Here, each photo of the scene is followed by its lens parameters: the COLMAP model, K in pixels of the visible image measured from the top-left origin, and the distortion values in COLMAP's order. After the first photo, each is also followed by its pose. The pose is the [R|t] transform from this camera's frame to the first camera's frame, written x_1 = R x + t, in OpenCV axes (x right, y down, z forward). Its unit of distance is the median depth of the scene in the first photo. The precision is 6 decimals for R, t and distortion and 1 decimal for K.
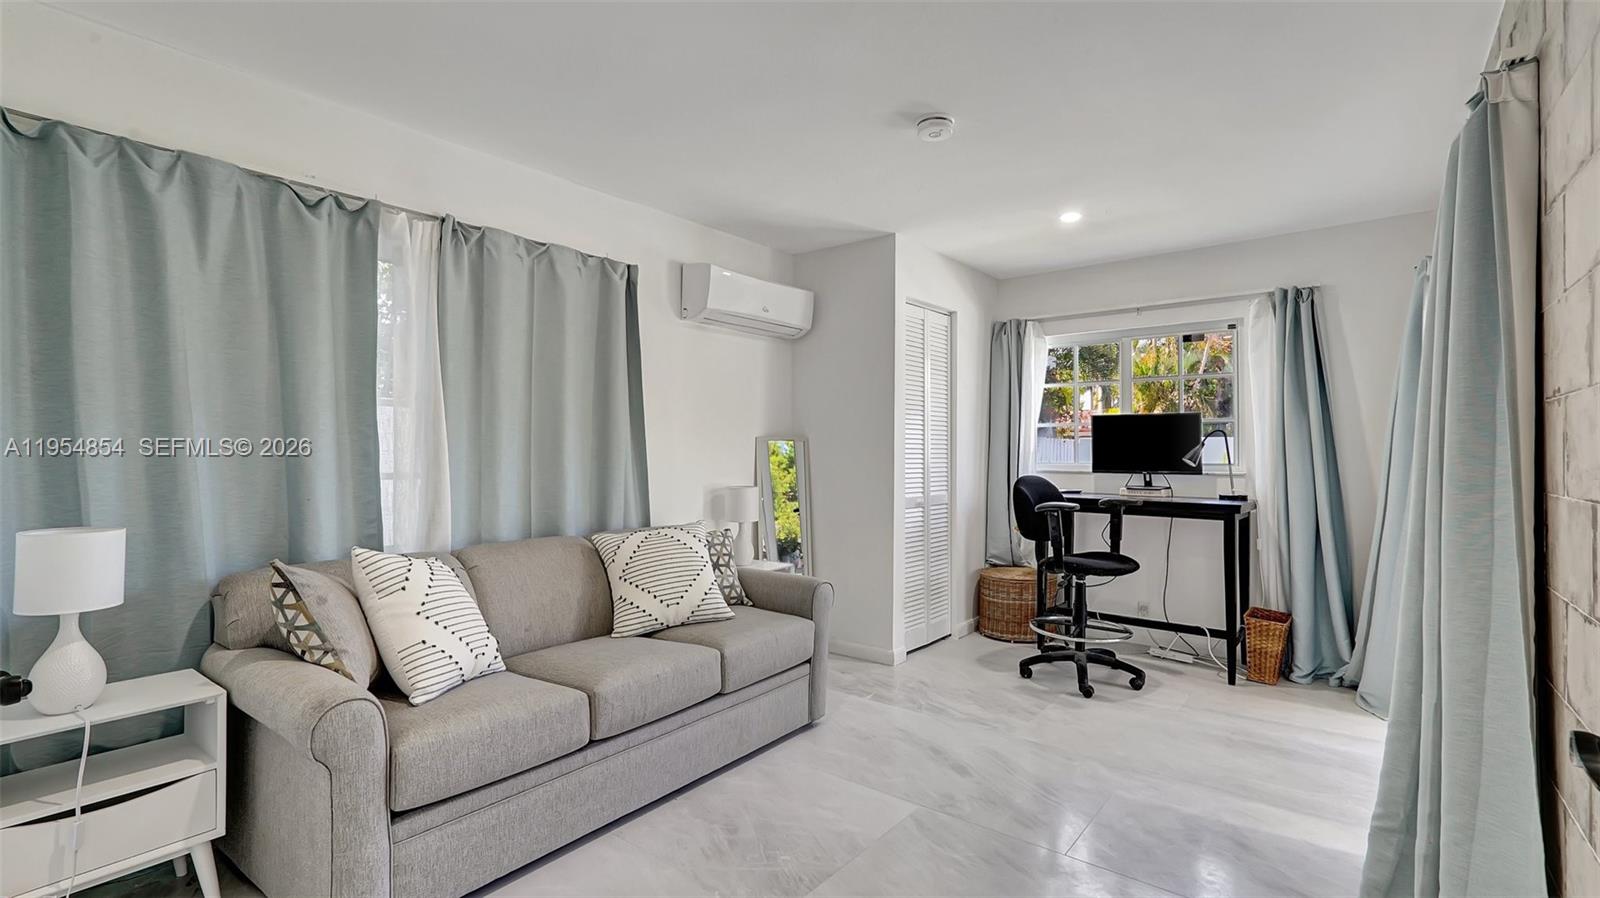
lens RADIAL K [[709.9, 0, 800.5], [0, 709.9, 446.4], [0, 0, 1]] dist [-0.010811, 0.000189]
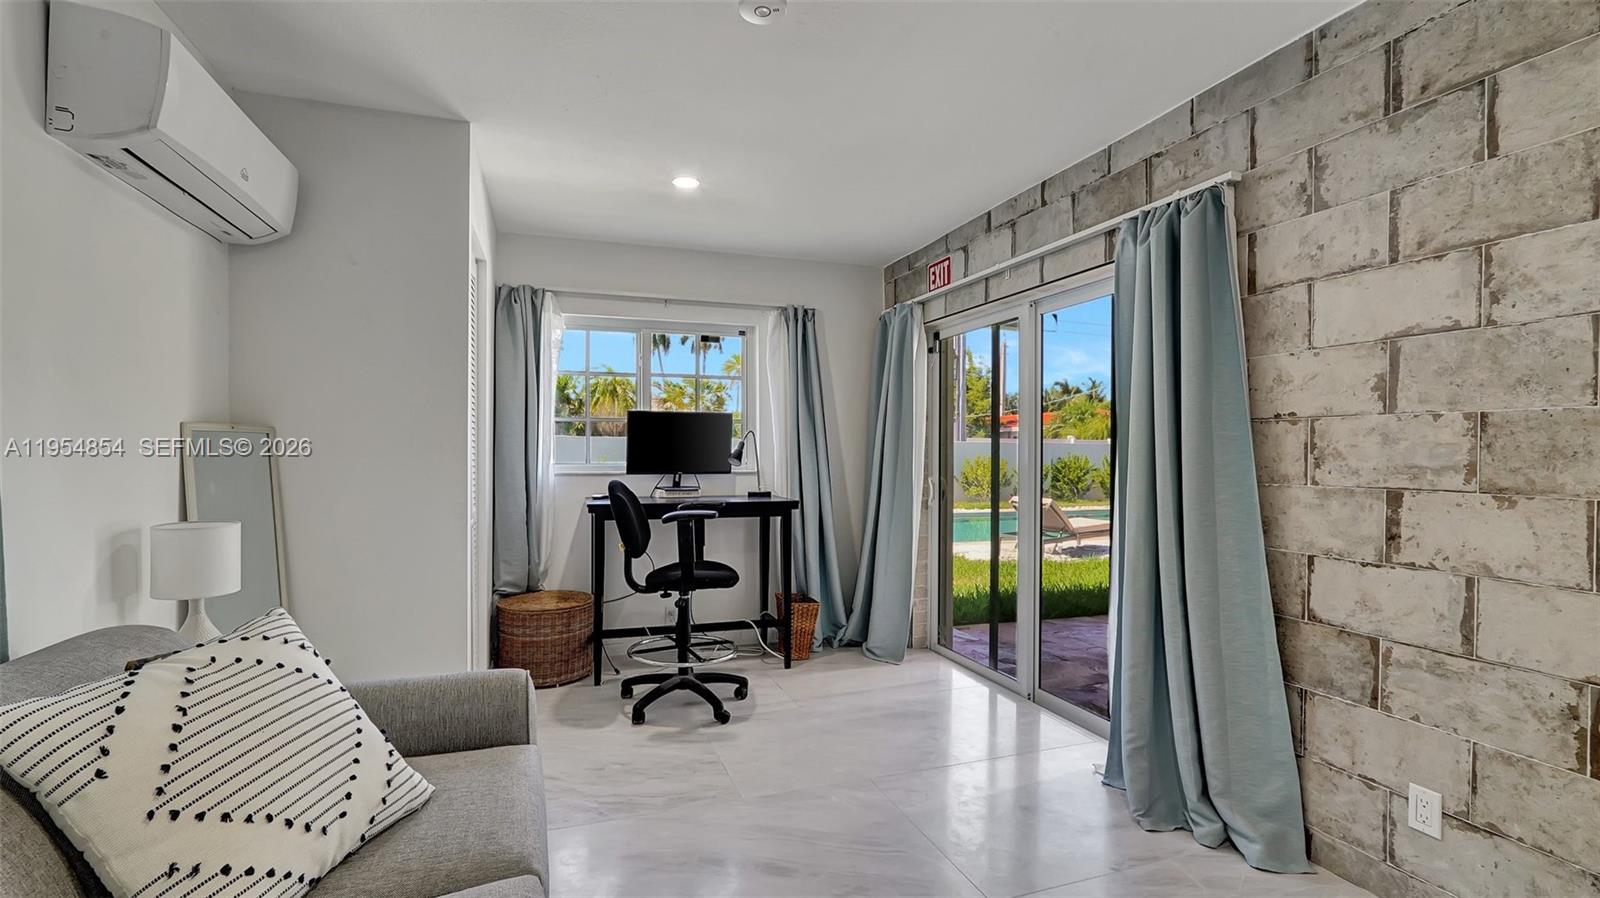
lens RADIAL K [[708.4, 0, 796.3], [0, 708.4, 461.2], [0, 0, 1]] dist [-0.001749, 0.000351]
pose [[0.534288, -0.012403, 0.845212, -0.271284], [-0.010188, 0.999725, 0.021111, -0.000814], [-0.845241, -0.019890, 0.534015, 0.390621]]
